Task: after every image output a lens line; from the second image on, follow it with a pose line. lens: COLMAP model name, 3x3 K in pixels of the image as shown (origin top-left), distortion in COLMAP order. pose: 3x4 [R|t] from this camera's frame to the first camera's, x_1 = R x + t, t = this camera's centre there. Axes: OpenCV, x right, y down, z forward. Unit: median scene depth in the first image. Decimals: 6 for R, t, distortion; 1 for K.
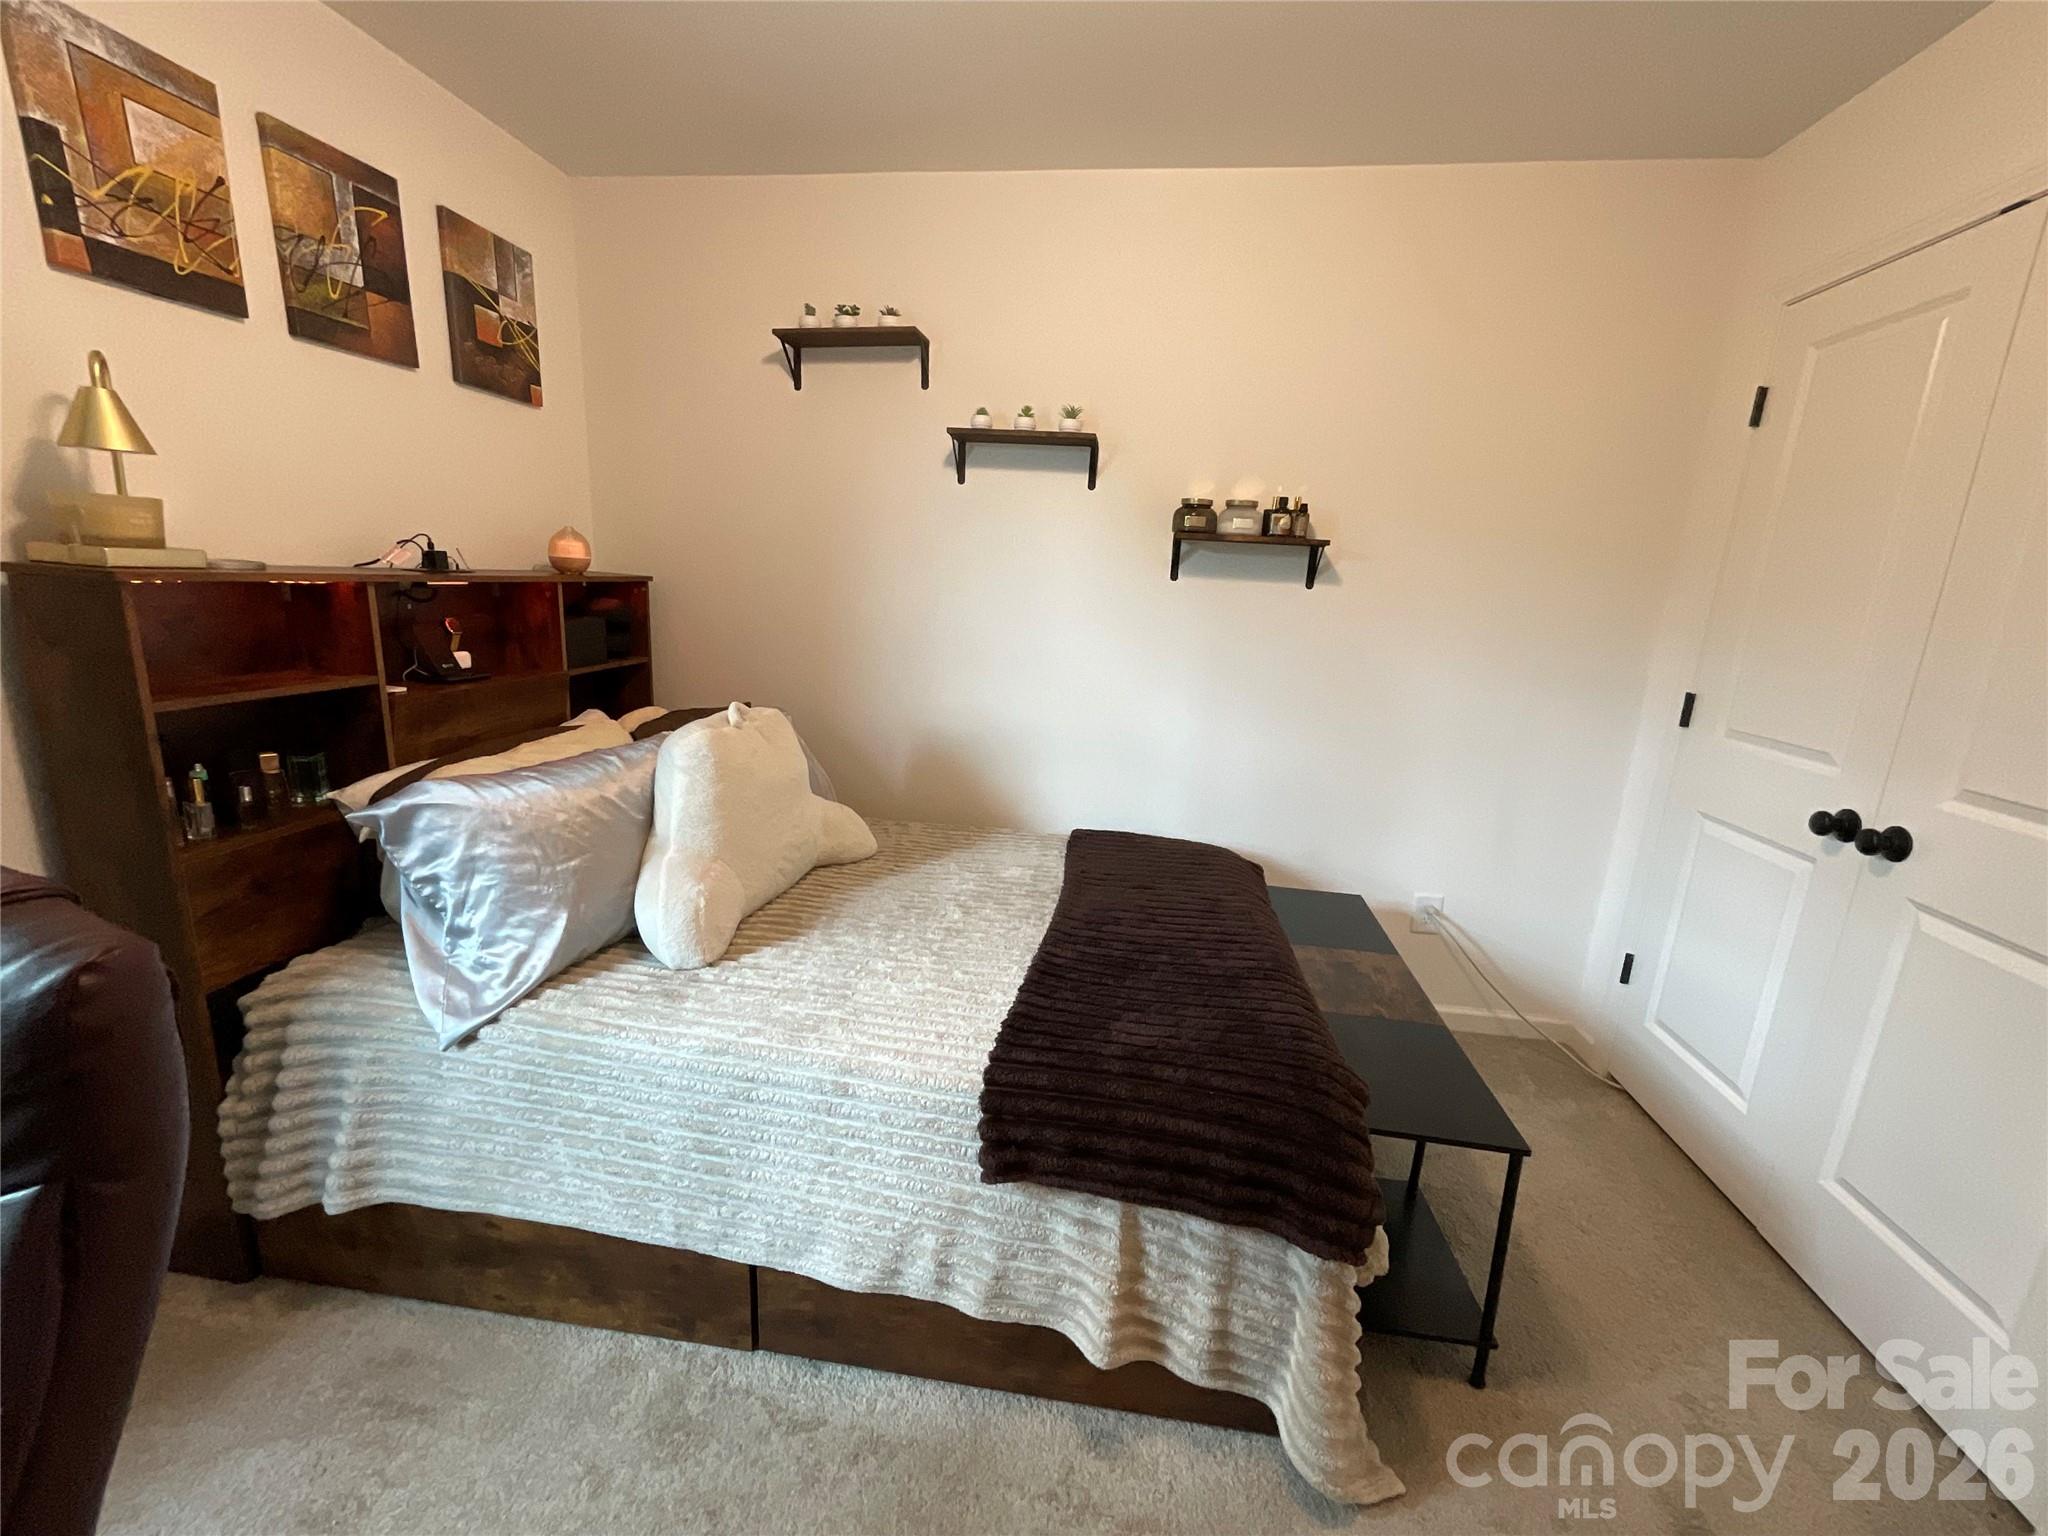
lens RADIAL K [[824.9, 0, 1023.7], [0, 824.9, 770.3], [0, 0, 1]] dist [0.000066, -0.002326]
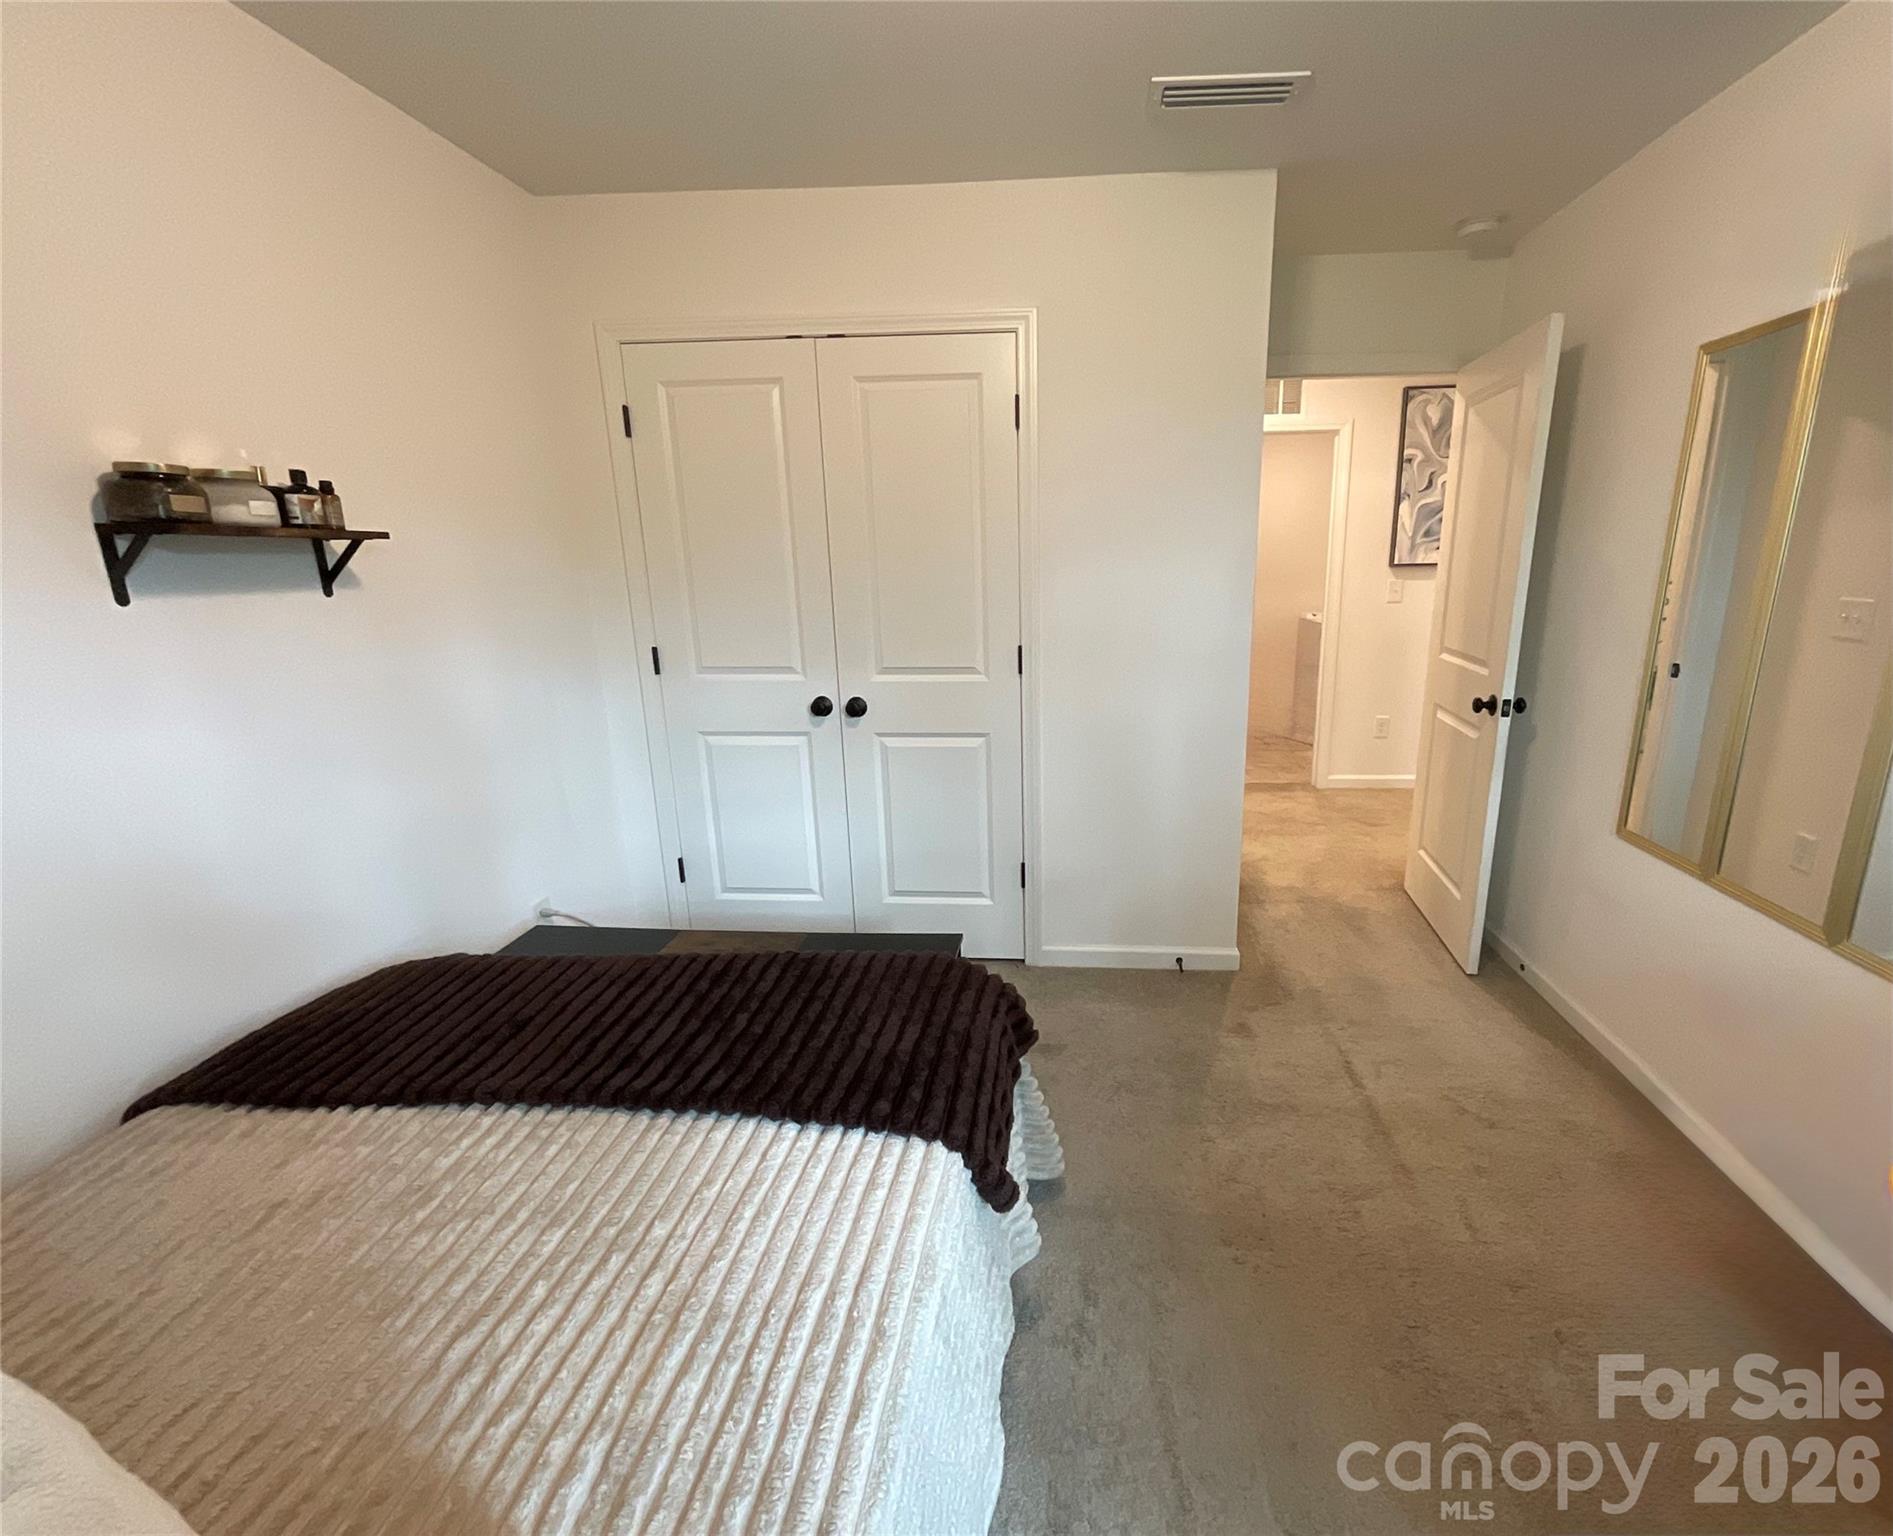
lens RADIAL K [[827.9, 0, 1022.6], [0, 827.9, 772.6], [0, 0, 1]] dist [-0.002205, 0.000041]
pose [[-0.077495, -0.302253, 0.950072, -0.577292], [0.235213, 0.920496, 0.312029, -0.208378], [-0.968850, 0.247650, -0.000240, 0.578193]]
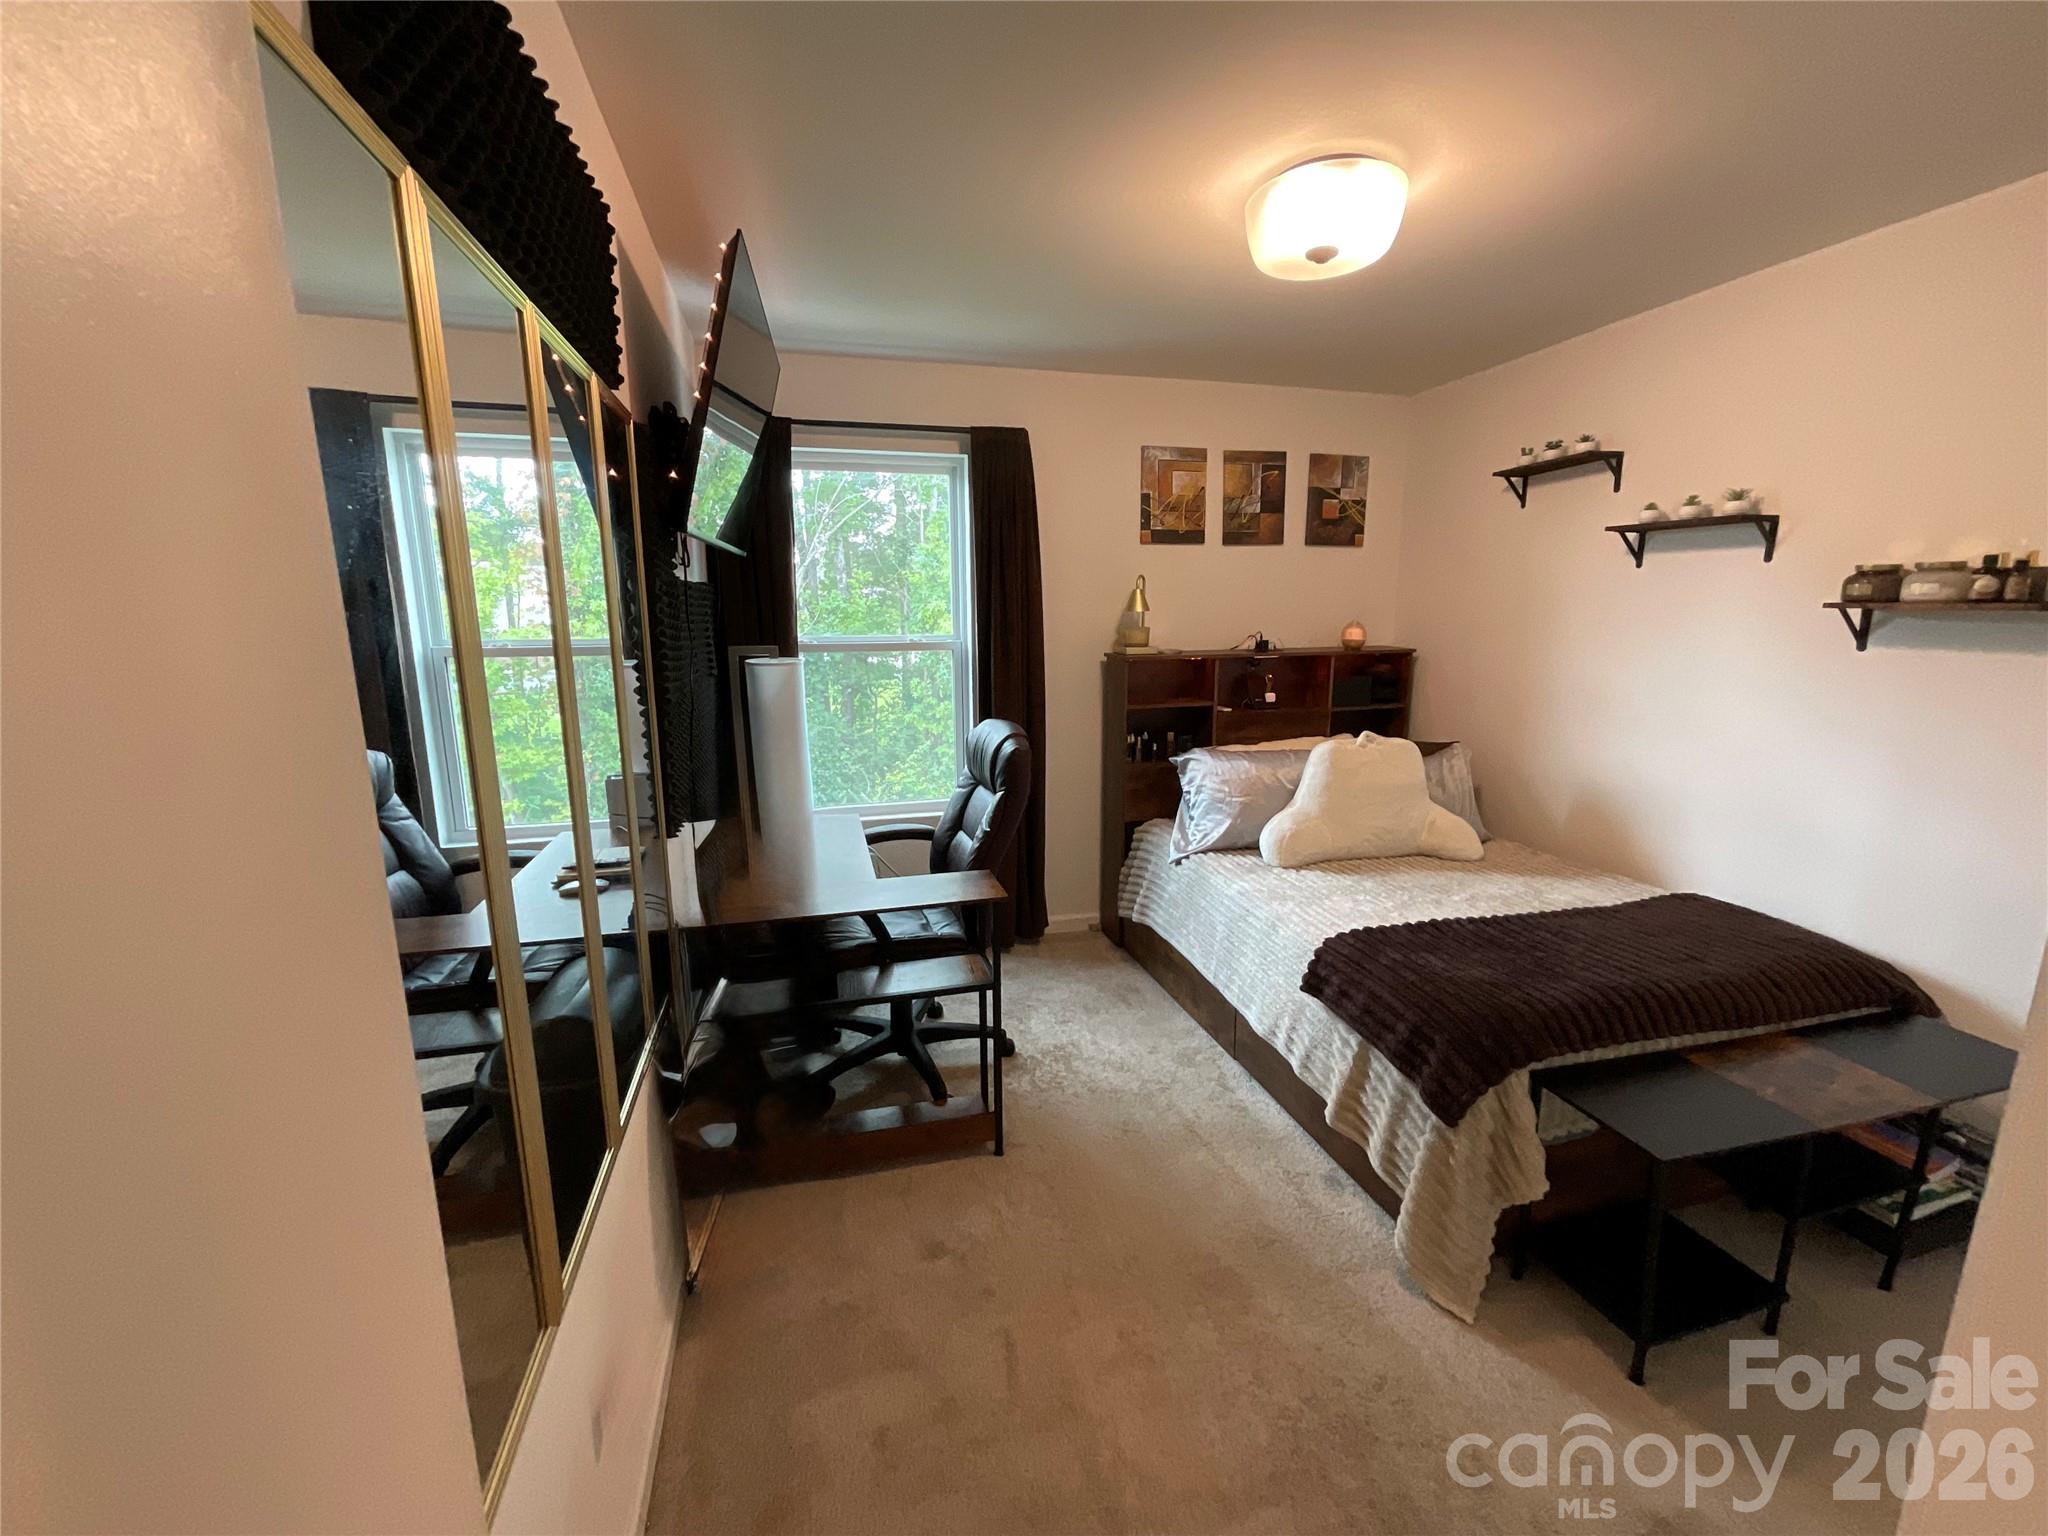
lens RADIAL K [[824.9, 0, 1020.9], [0, 824.9, 767.6], [0, 0, 1]] dist [0.000066, -0.002326]
pose [[0.384219, 0.124397, -0.914823, 0.892328], [-0.184334, 0.981266, 0.056013, 0.020853], [0.904653, 0.147112, 0.399952, -0.241825]]
